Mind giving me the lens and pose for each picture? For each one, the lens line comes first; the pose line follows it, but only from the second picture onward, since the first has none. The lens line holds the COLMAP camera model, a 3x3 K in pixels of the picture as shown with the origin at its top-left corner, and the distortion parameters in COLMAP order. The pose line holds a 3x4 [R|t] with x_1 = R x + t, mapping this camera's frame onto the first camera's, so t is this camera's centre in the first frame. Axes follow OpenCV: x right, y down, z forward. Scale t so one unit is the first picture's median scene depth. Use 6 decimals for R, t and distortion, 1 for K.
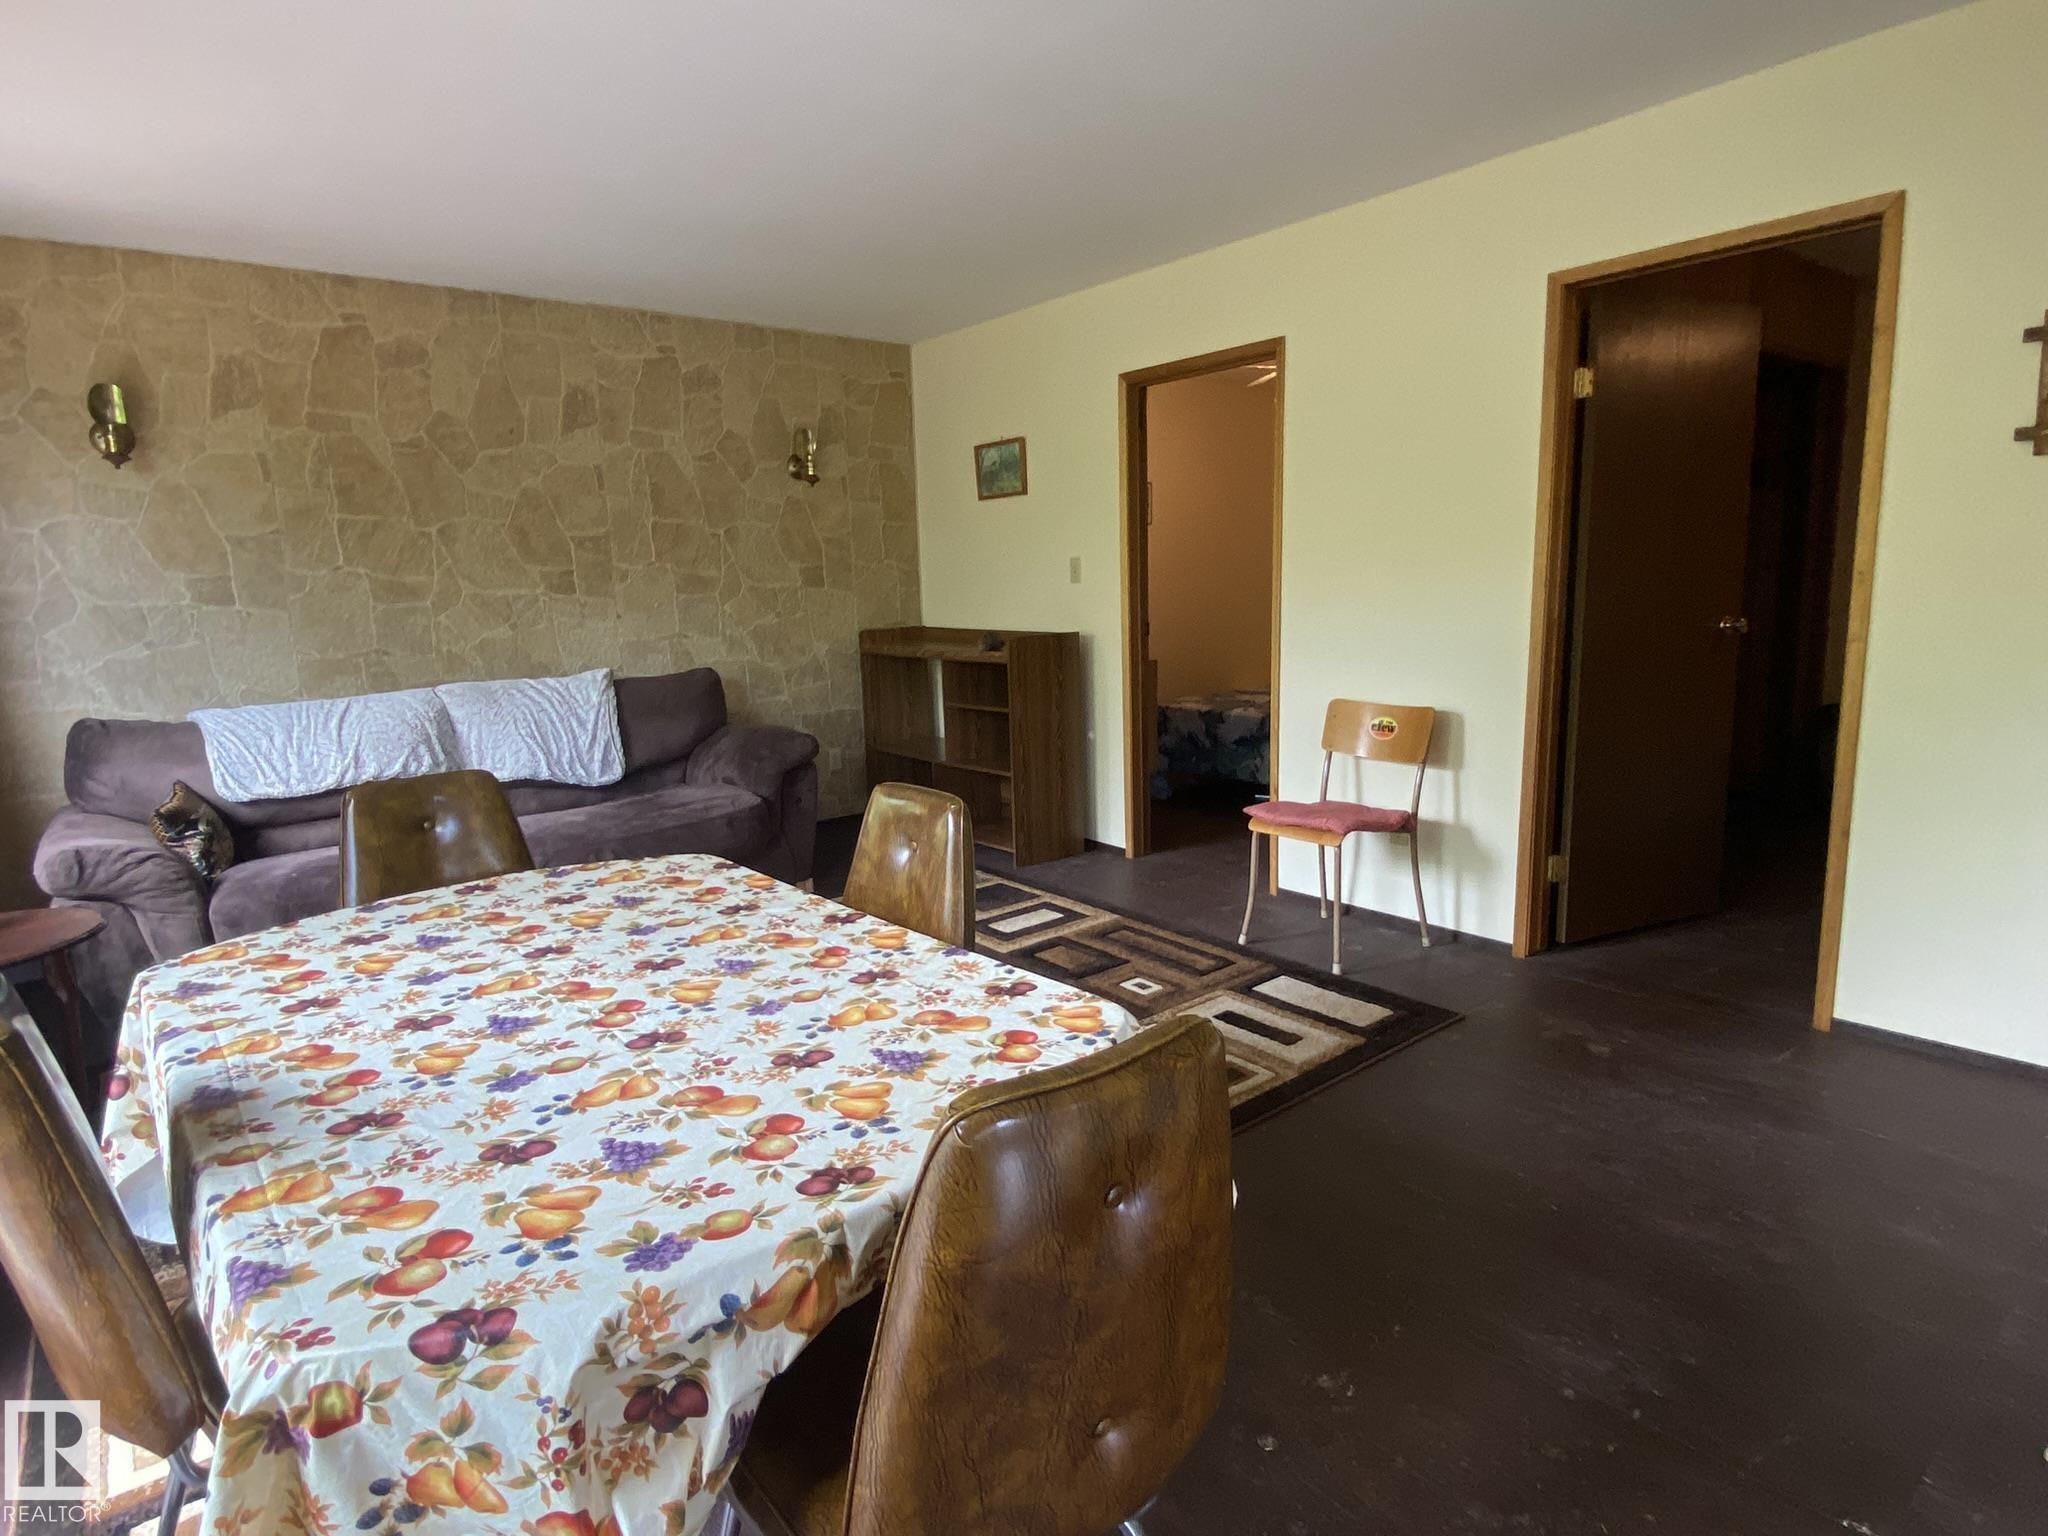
lens RADIAL K [[1091.5, 0, 1020.6], [0, 1091.5, 764.6], [0, 0, 1]] dist [0.040650, -0.043259]
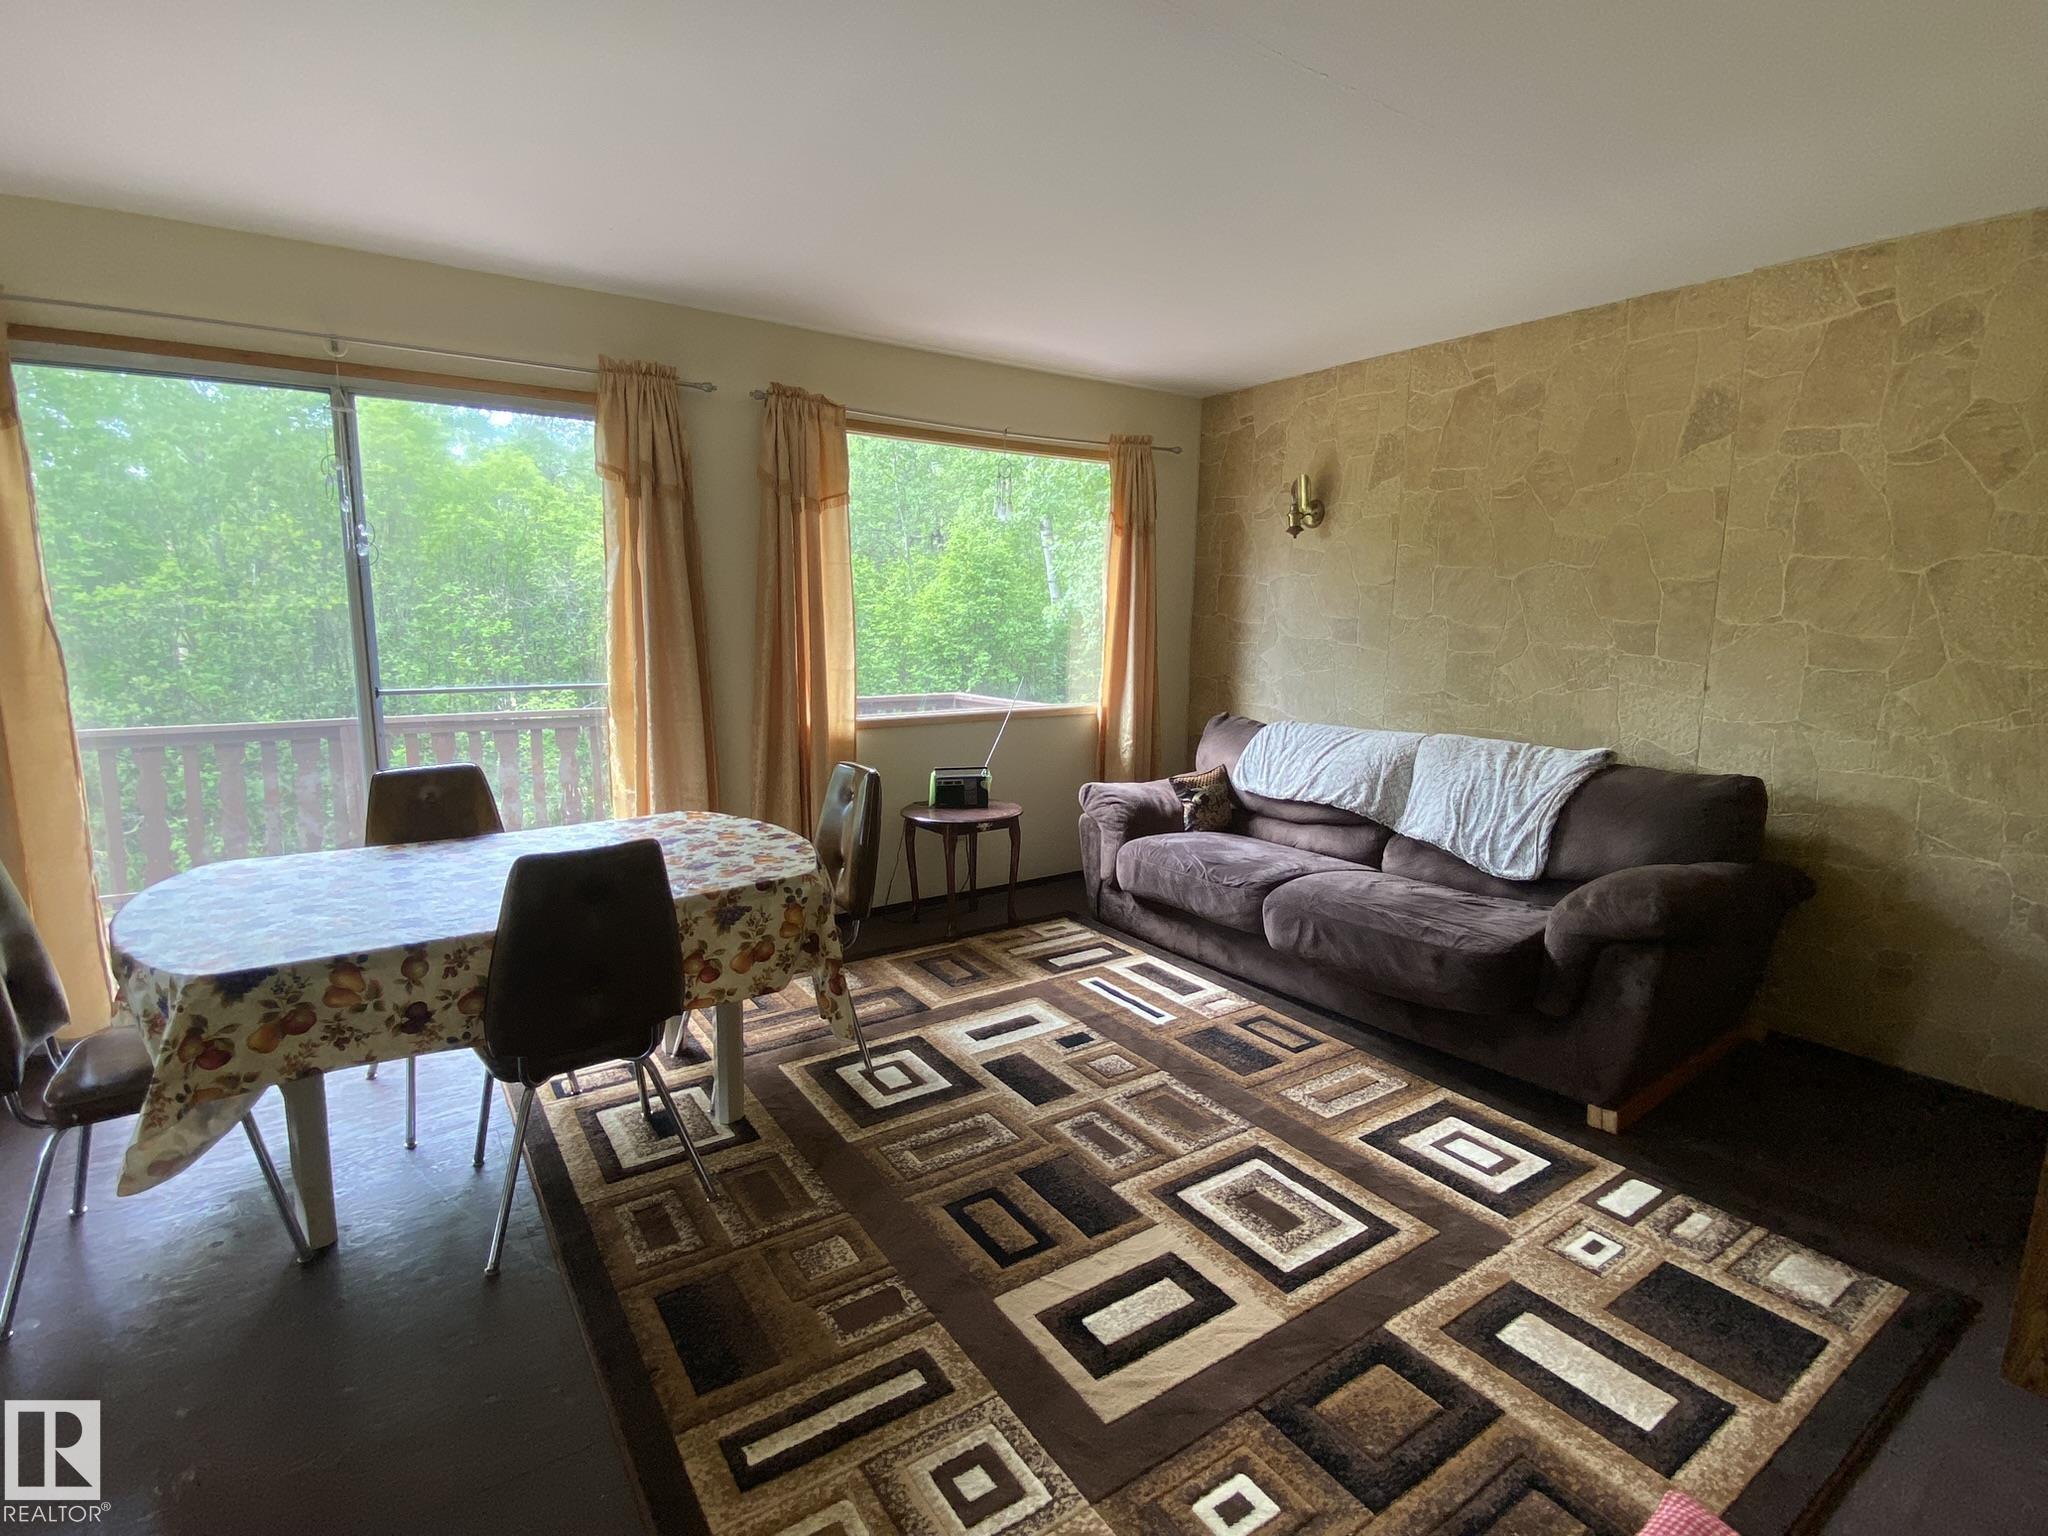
lens RADIAL K [[972.0, 0, 1026.2], [0, 972.0, 766.5], [0, 0, 1]] dist [0.037299, -0.033347]
pose [[-0.084296, 0.191076, -0.977949, 0.395421], [-0.179346, 0.962505, 0.203518, -0.160544], [0.980168, 0.192547, -0.046867, 0.689175]]
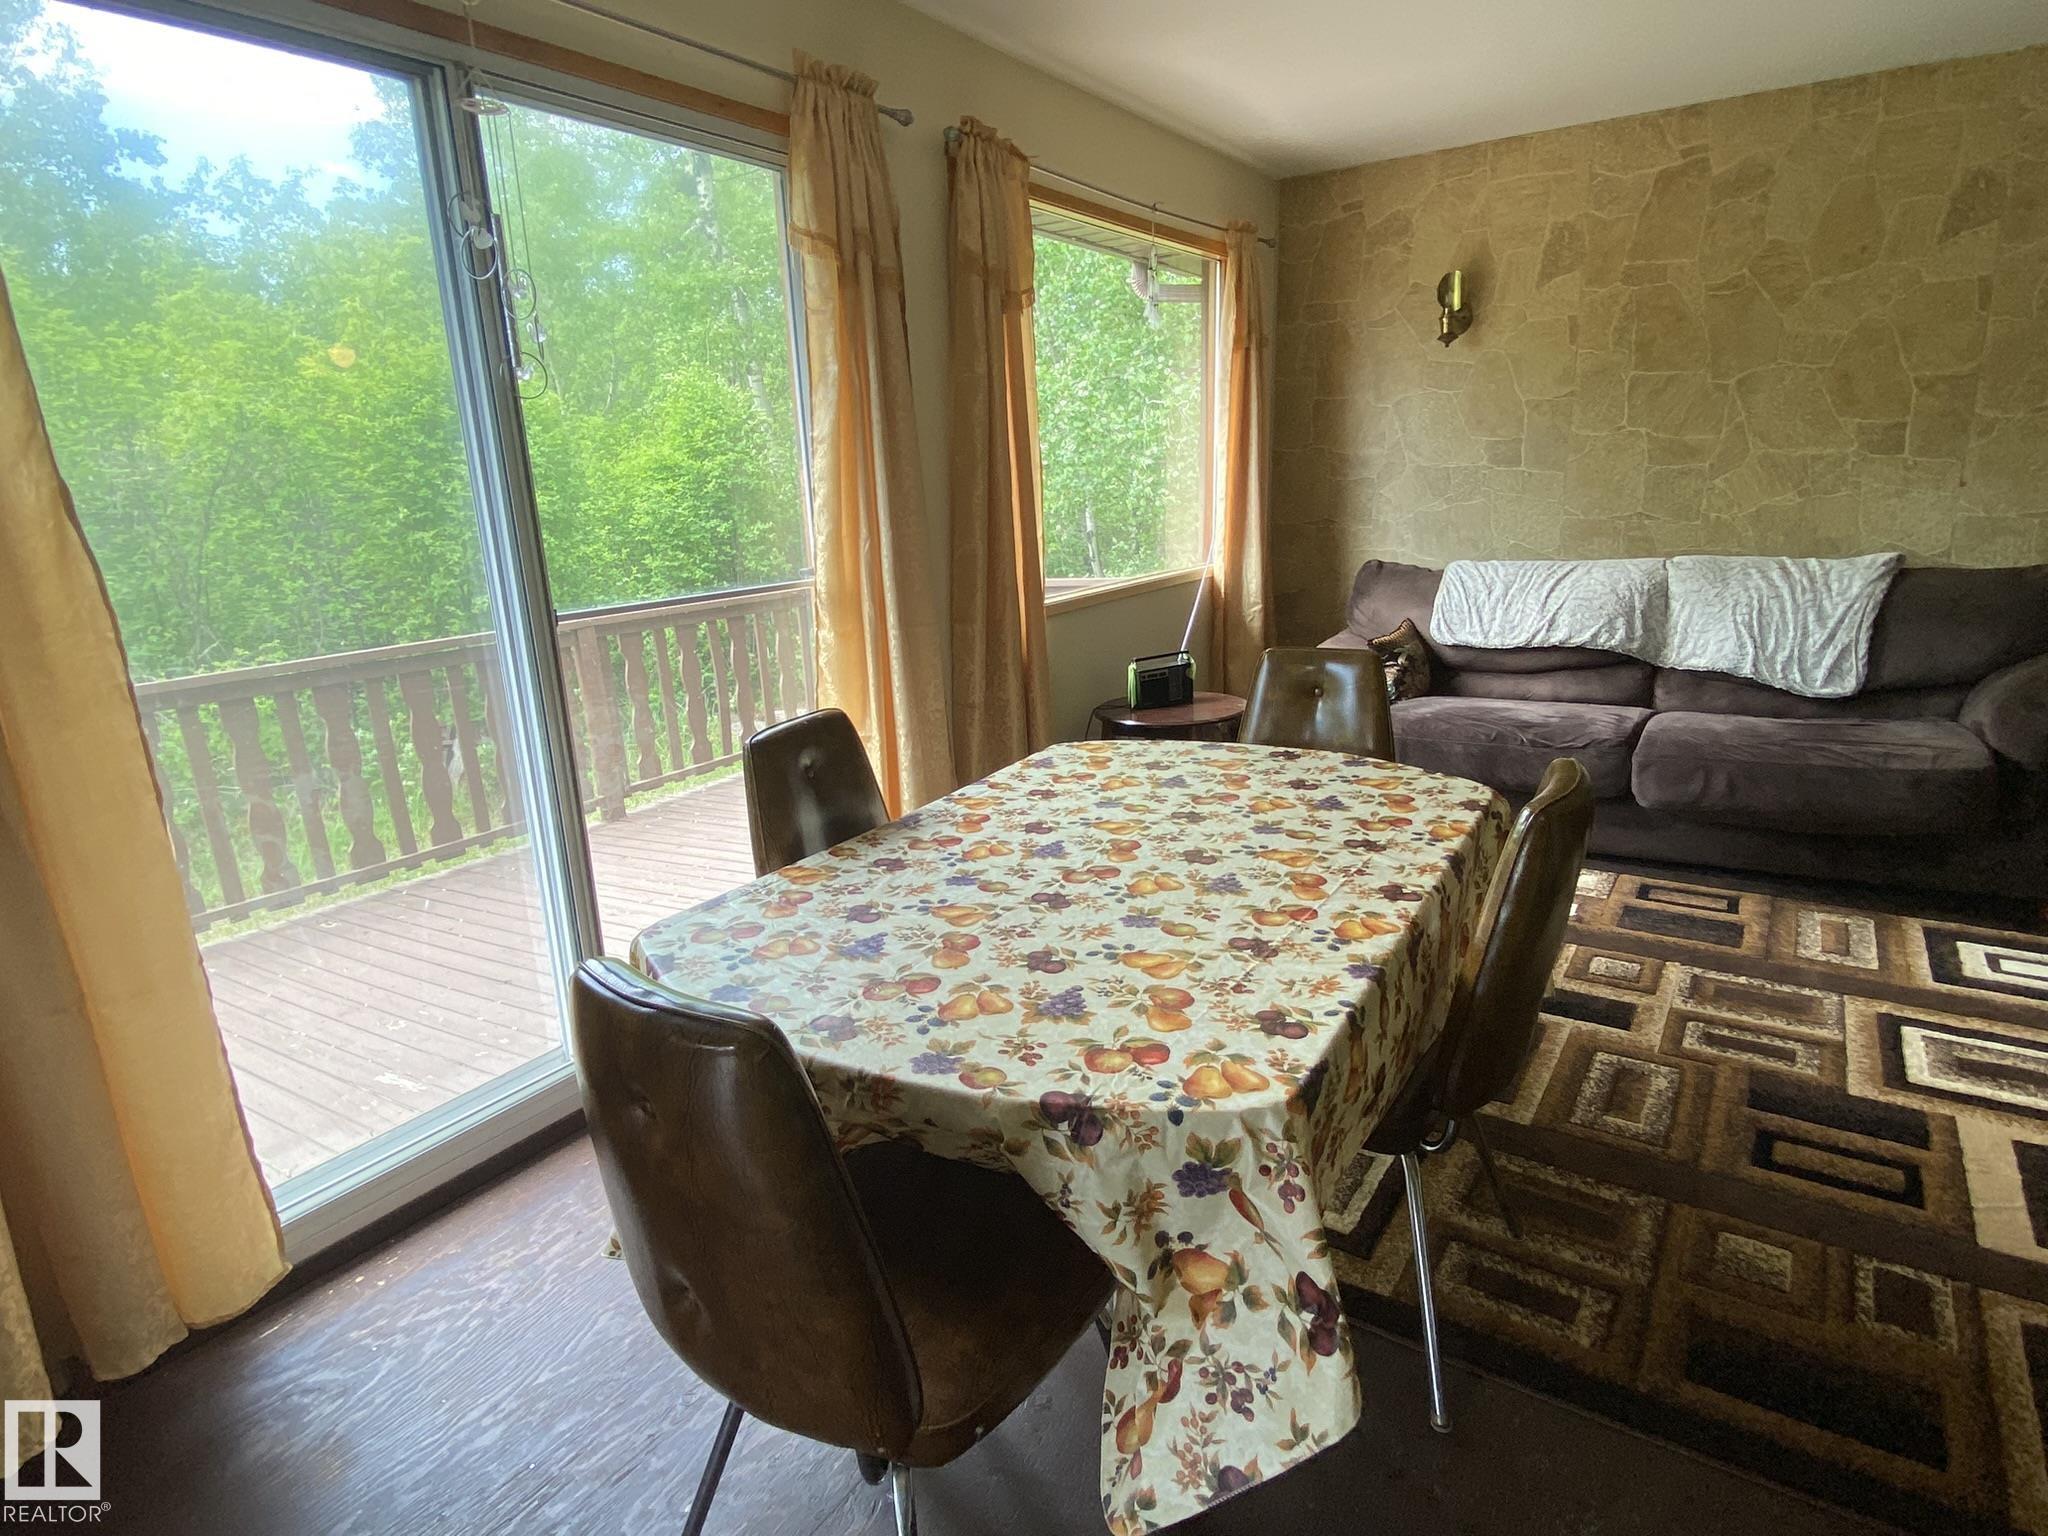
lens RADIAL K [[1105.8, 0, 1020.9], [0, 1105.8, 758.3], [0, 0, 1]] dist [0.016702, -0.018529]
pose [[0.283159, 0.263157, -0.922263, 0.232507], [-0.131288, 0.963202, 0.234530, -0.055676], [0.950044, 0.054673, 0.307289, 0.195427]]
